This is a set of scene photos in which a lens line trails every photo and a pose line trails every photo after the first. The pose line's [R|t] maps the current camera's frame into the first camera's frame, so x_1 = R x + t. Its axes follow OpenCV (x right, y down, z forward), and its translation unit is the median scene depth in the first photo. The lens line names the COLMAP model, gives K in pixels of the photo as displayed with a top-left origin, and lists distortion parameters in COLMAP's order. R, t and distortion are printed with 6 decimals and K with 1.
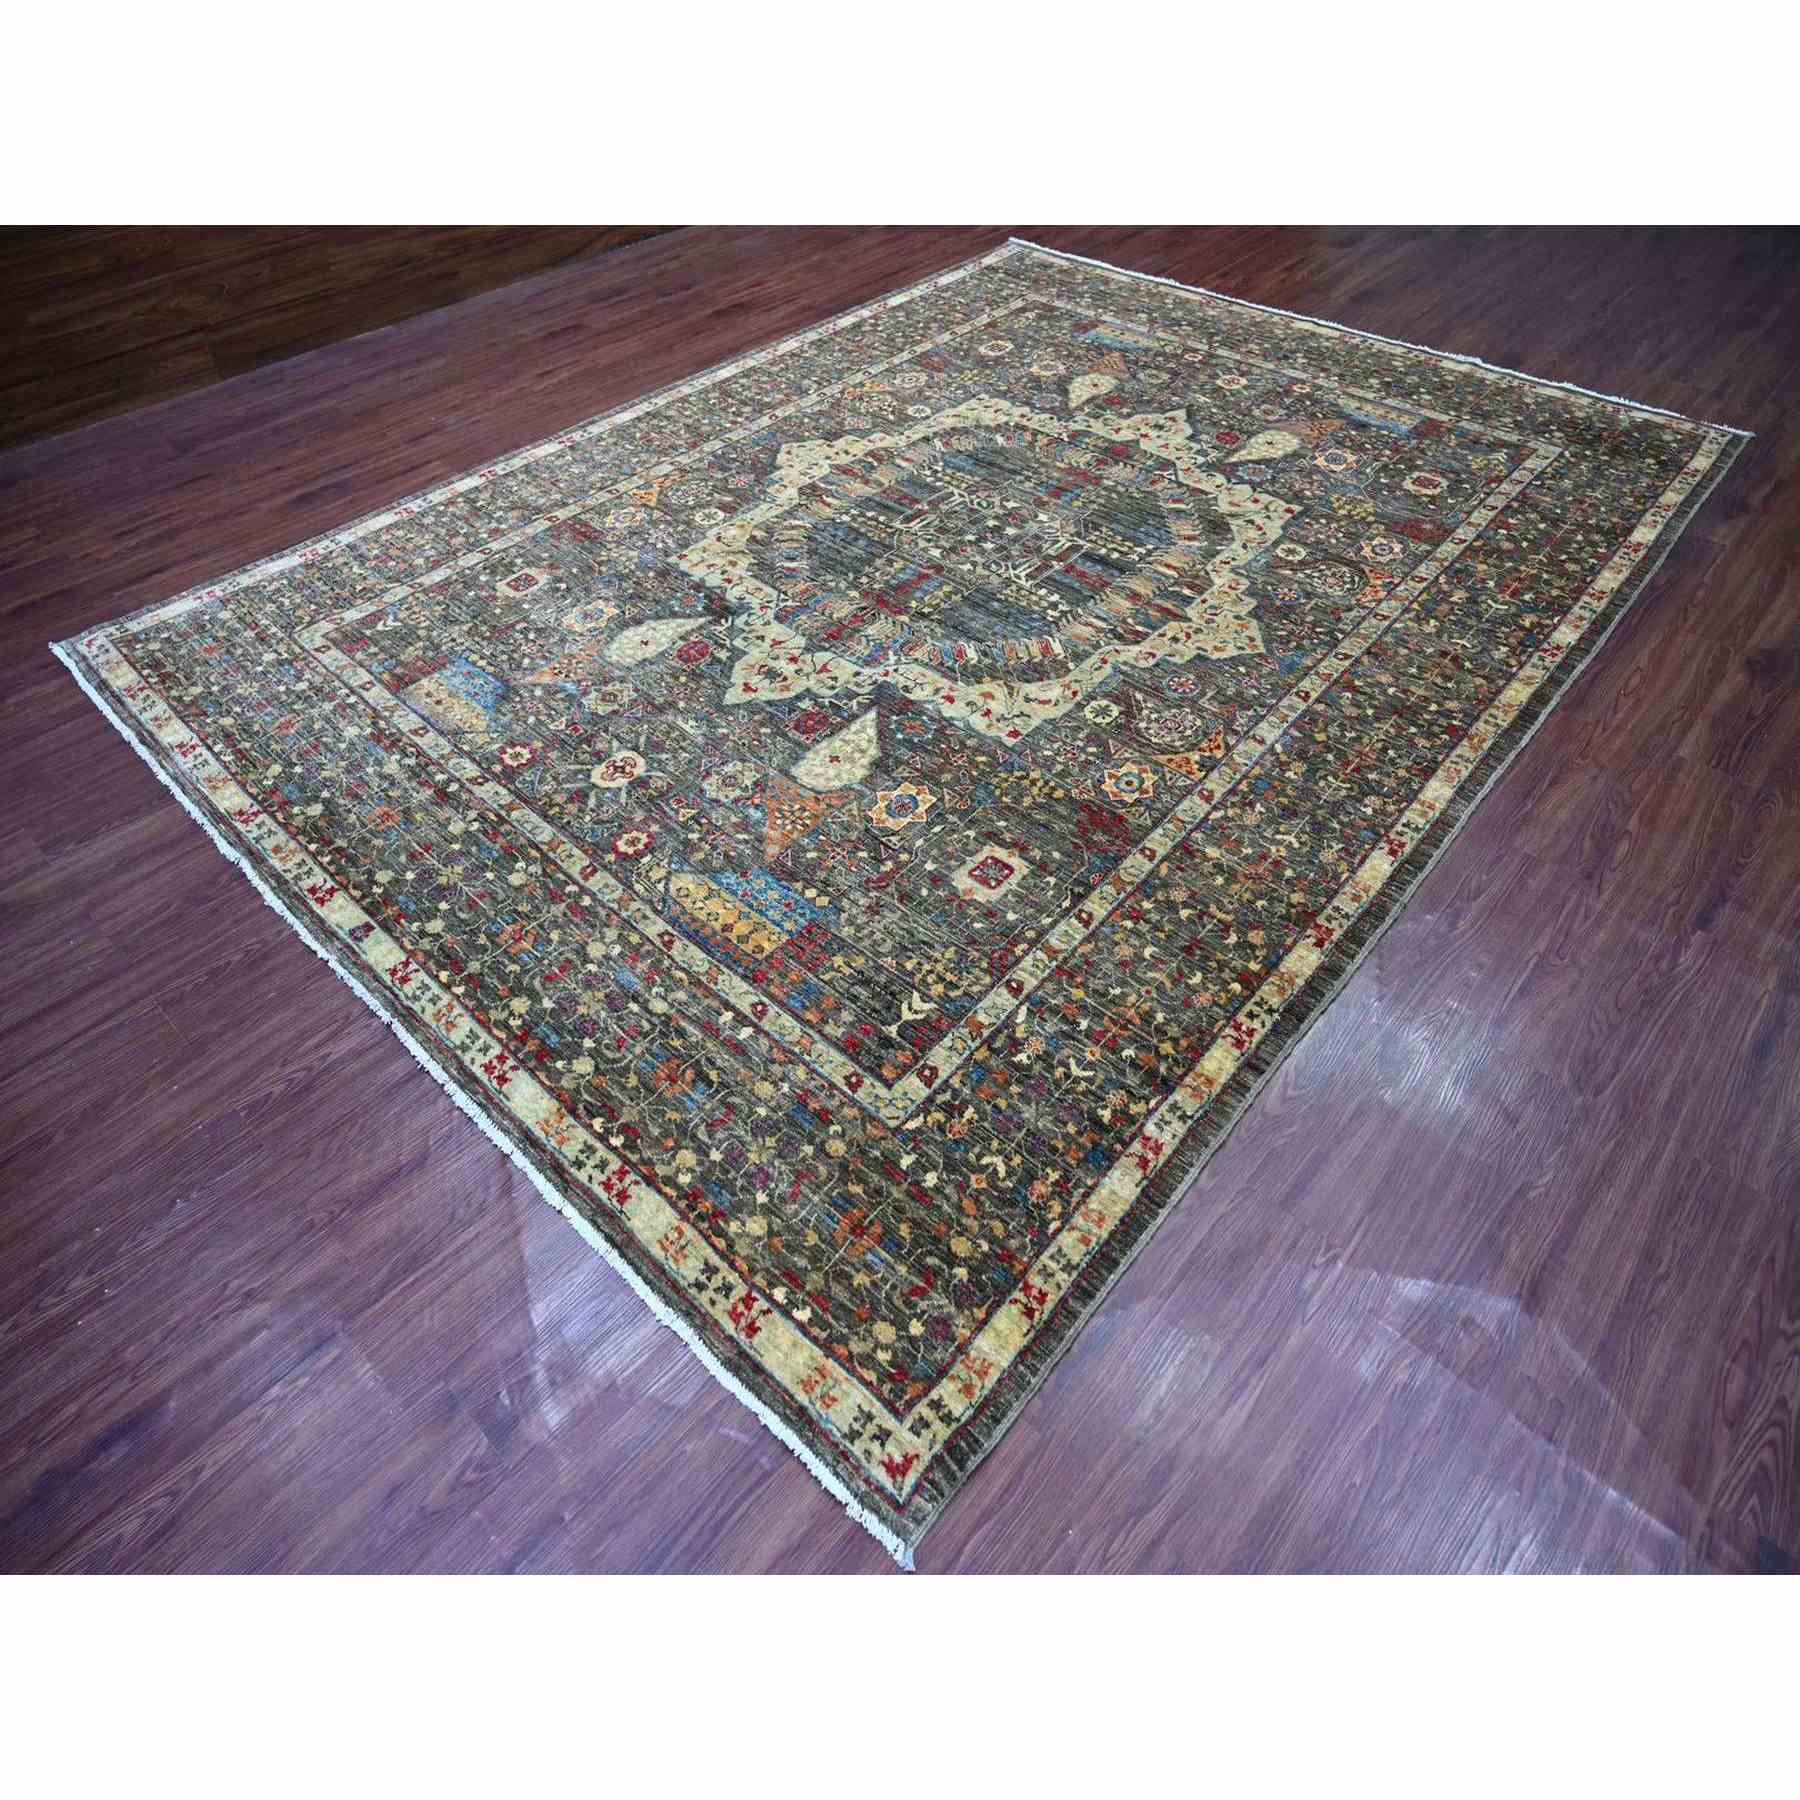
lens RADIAL K [[1073.2, 0, 900.0], [0, 1073.2, 900.0], [0, 0, 1]] dist [-0.010699, 0.001889]
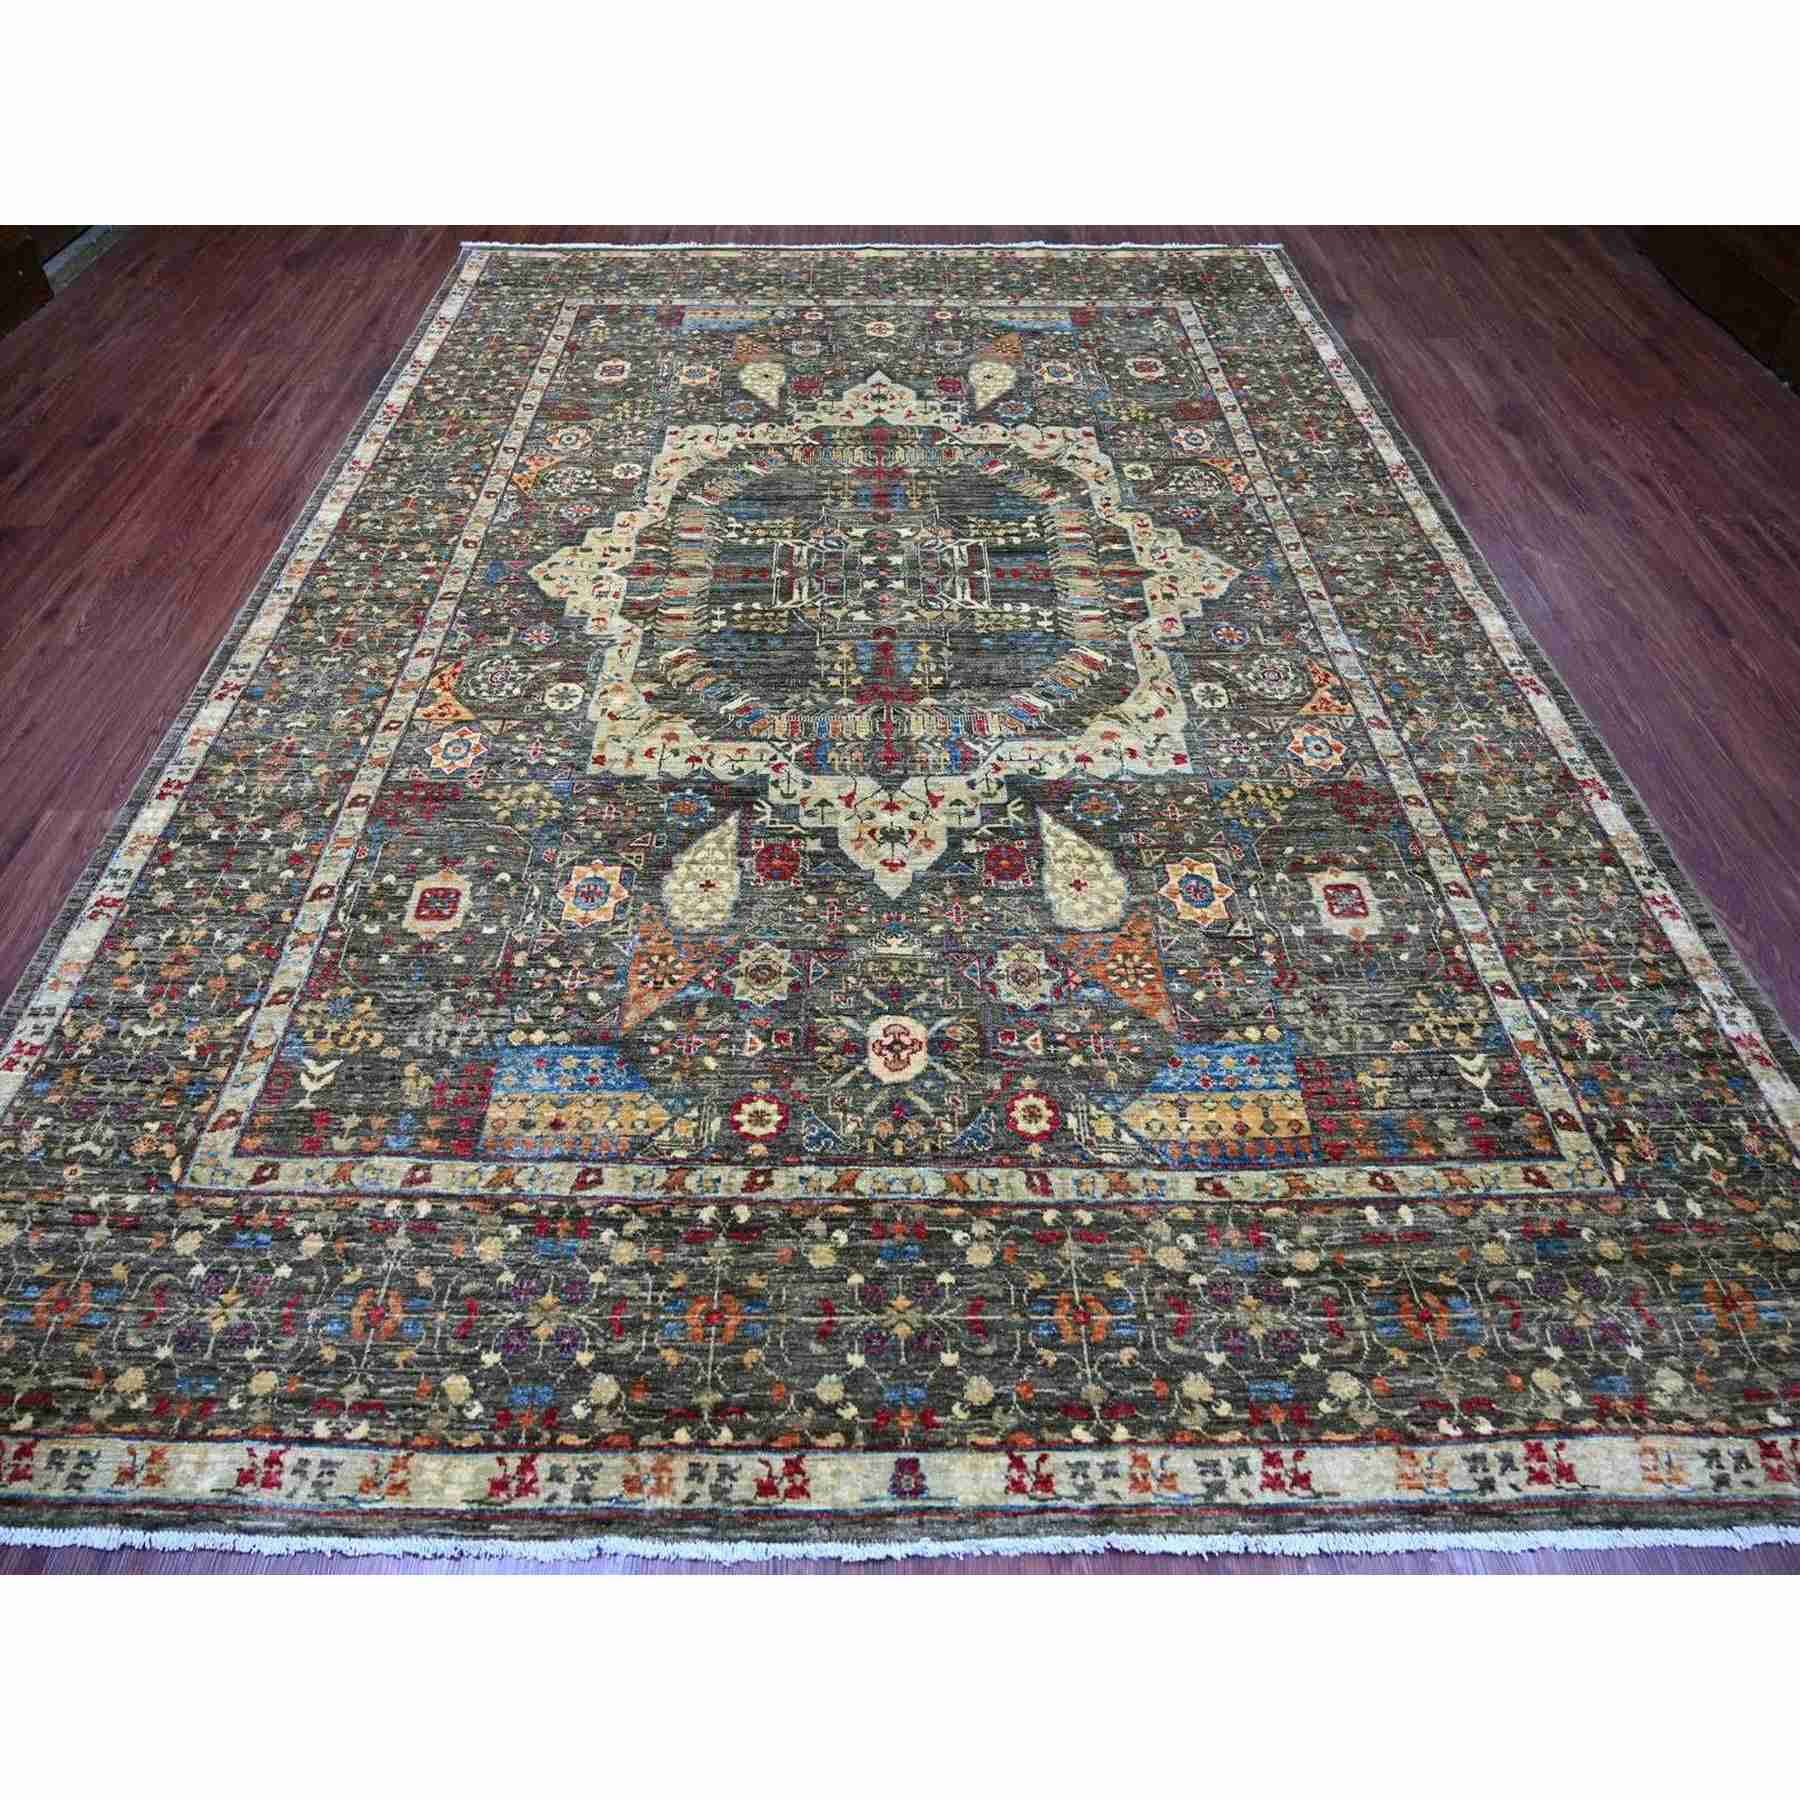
lens RADIAL K [[1073.2, 0, 900.0], [0, 1073.2, 900.0], [0, 0, 1]] dist [-0.010699, 0.001889]
pose [[0.730879, -0.514079, 0.448930, -0.491569], [0.493272, 0.852475, 0.173116, -0.304431], [-0.471698, 0.094917, 0.876637, 0.320994]]
